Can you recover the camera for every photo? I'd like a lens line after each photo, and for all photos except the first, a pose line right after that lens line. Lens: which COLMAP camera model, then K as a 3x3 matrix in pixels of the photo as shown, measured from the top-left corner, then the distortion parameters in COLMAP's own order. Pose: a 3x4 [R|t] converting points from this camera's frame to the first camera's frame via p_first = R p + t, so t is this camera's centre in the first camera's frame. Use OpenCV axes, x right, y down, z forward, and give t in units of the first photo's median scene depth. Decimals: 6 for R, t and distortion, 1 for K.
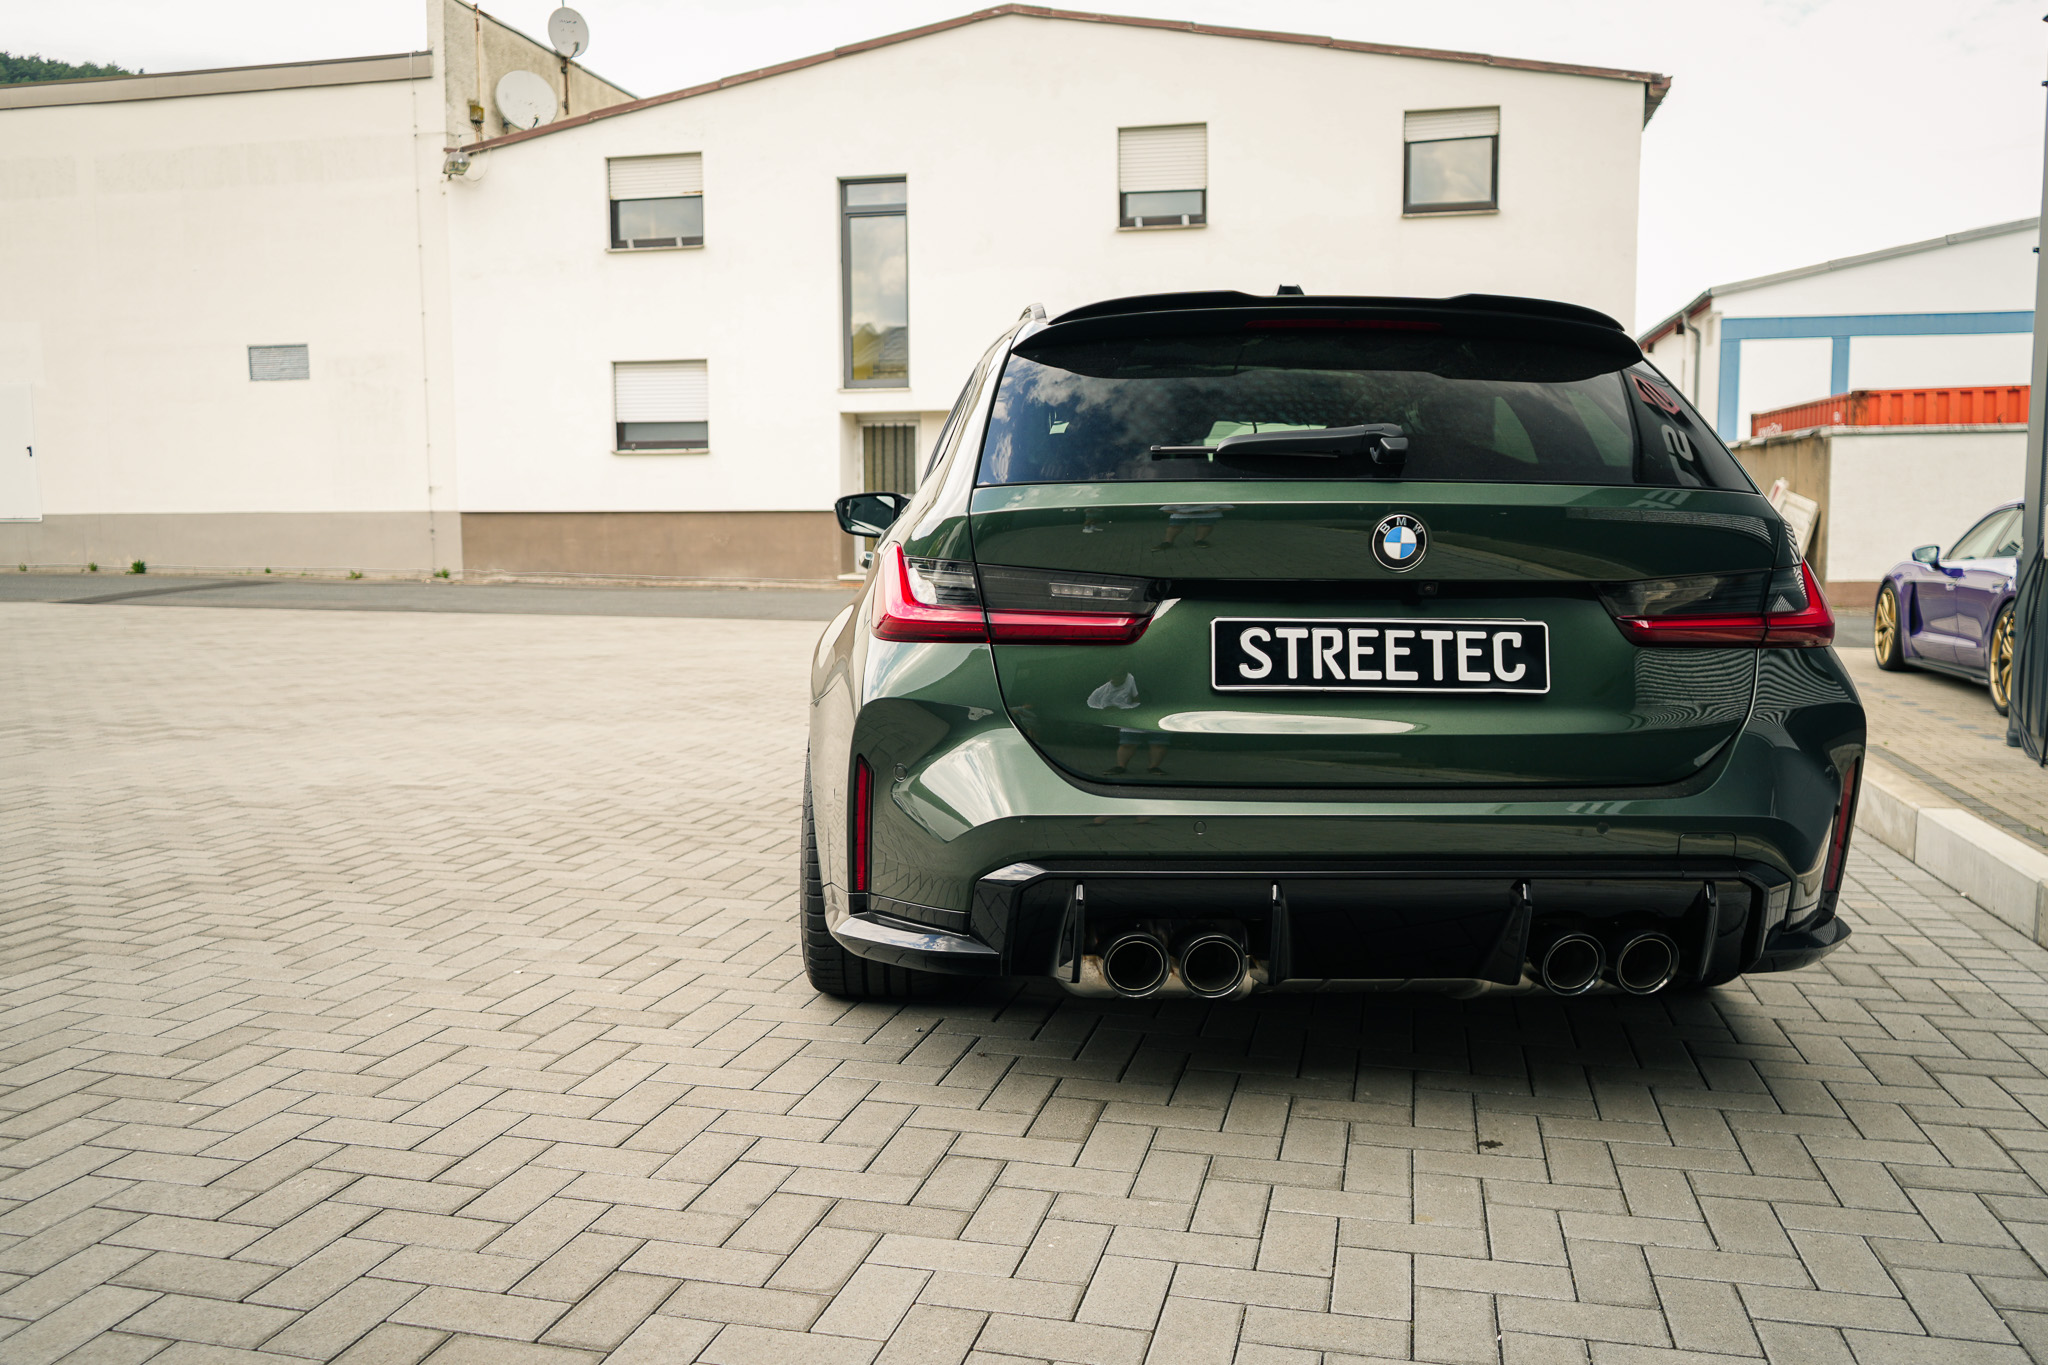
lens RADIAL K [[1631.4, 0, 1024.0], [0, 1631.4, 682.5], [0, 0, 1]] dist [-0.007854, -0.005400]
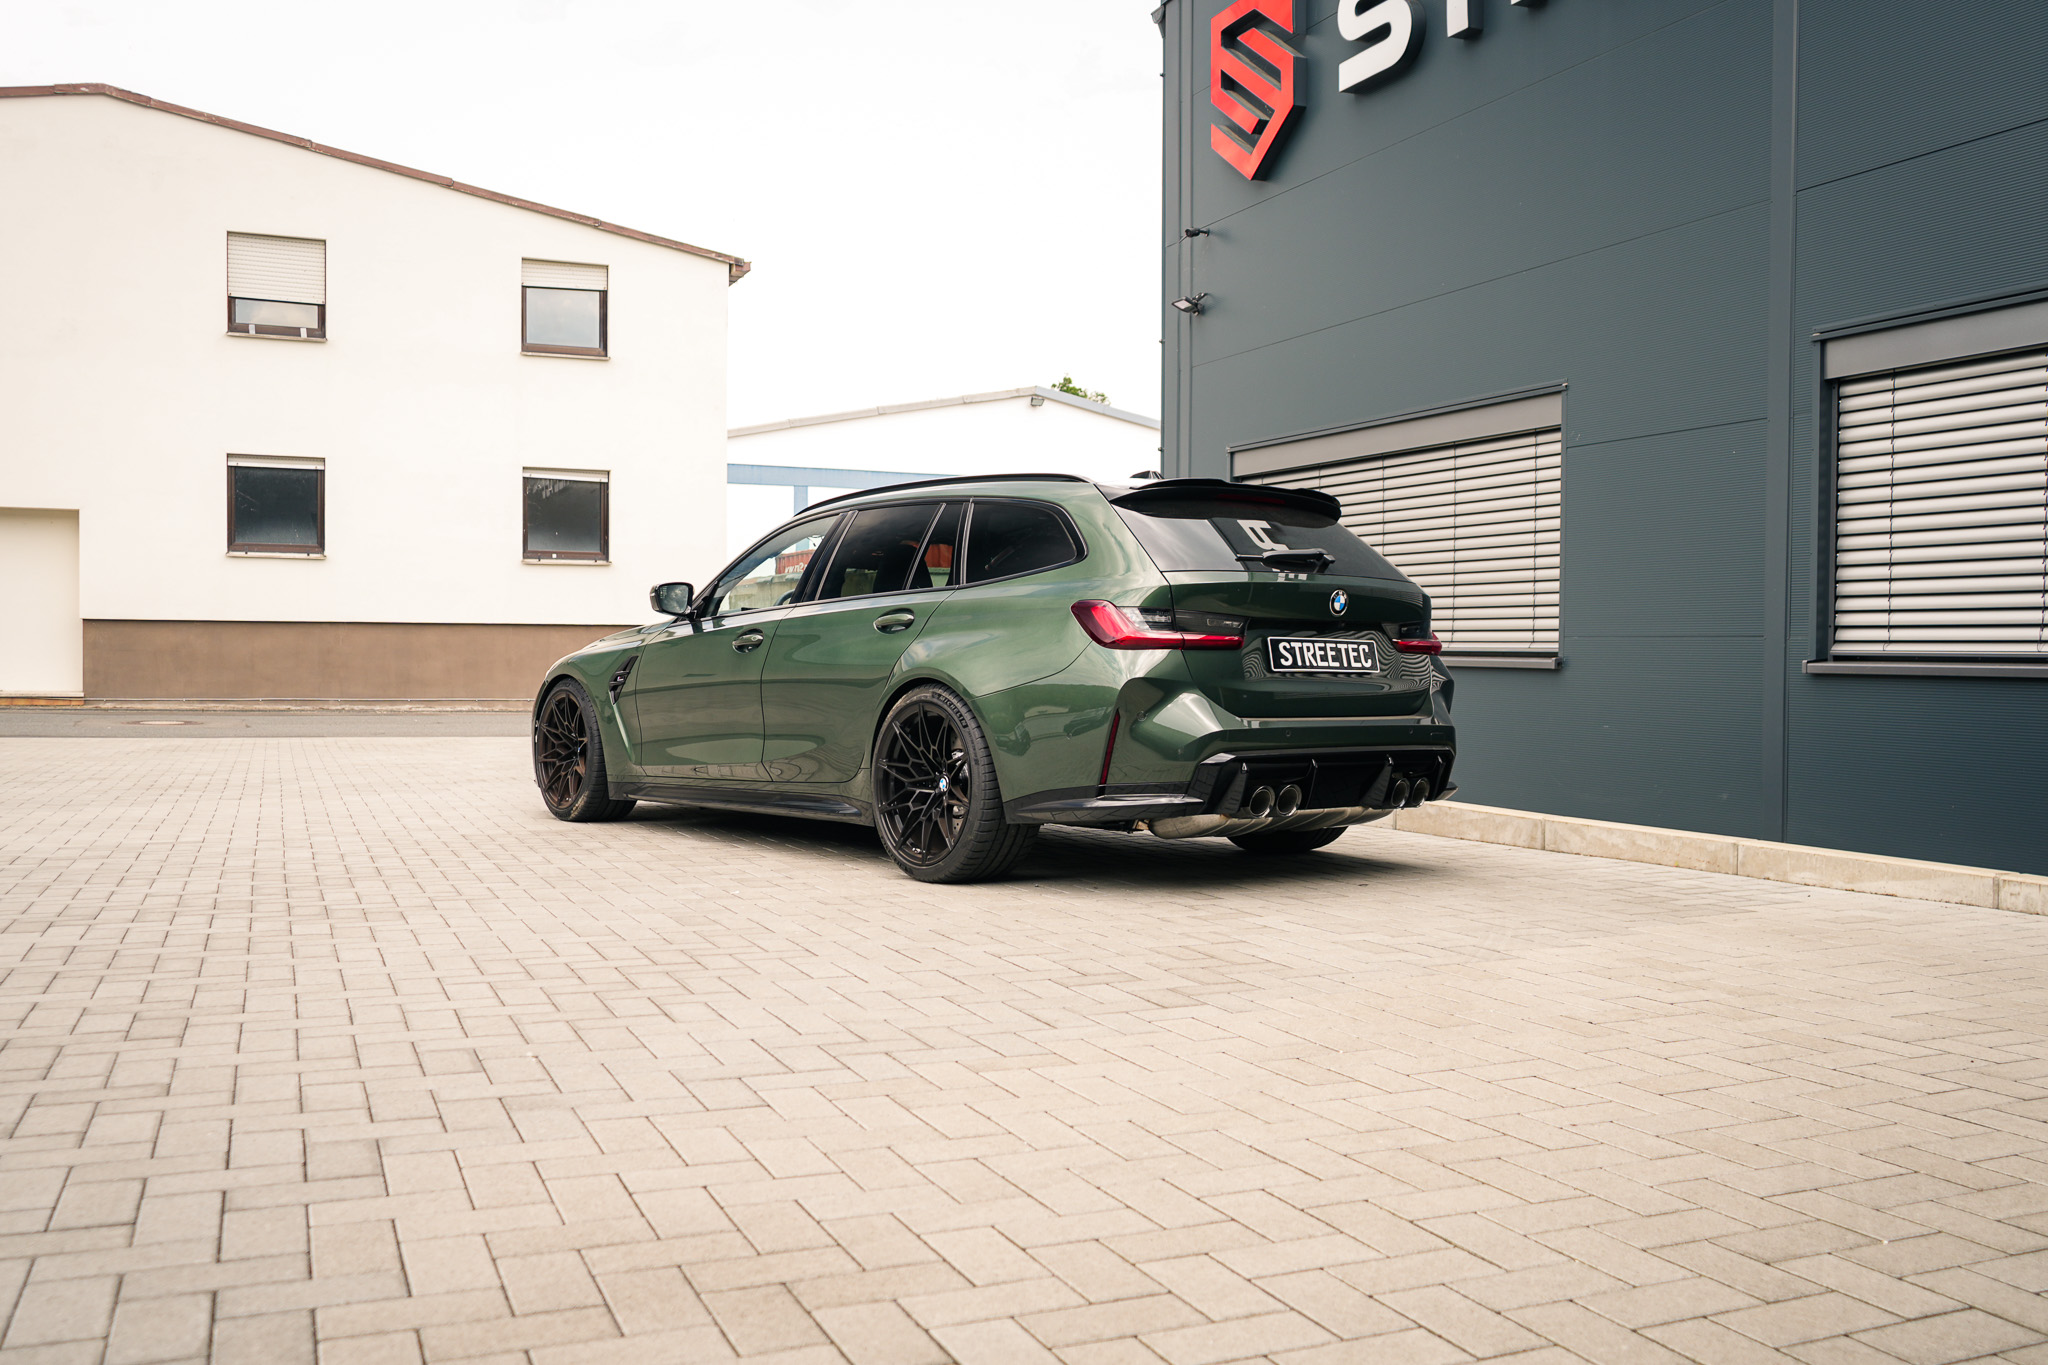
lens RADIAL K [[1734.7, 0, 1024.0], [0, 1734.7, 682.5], [0, 0, 1]] dist [-0.031209, 0.008894]
pose [[0.794367, -0.003509, 0.607428, -1.445554], [0.054056, 0.996424, -0.064936, 0.142254], [-0.605028, 0.084418, 0.791716, -0.551537]]
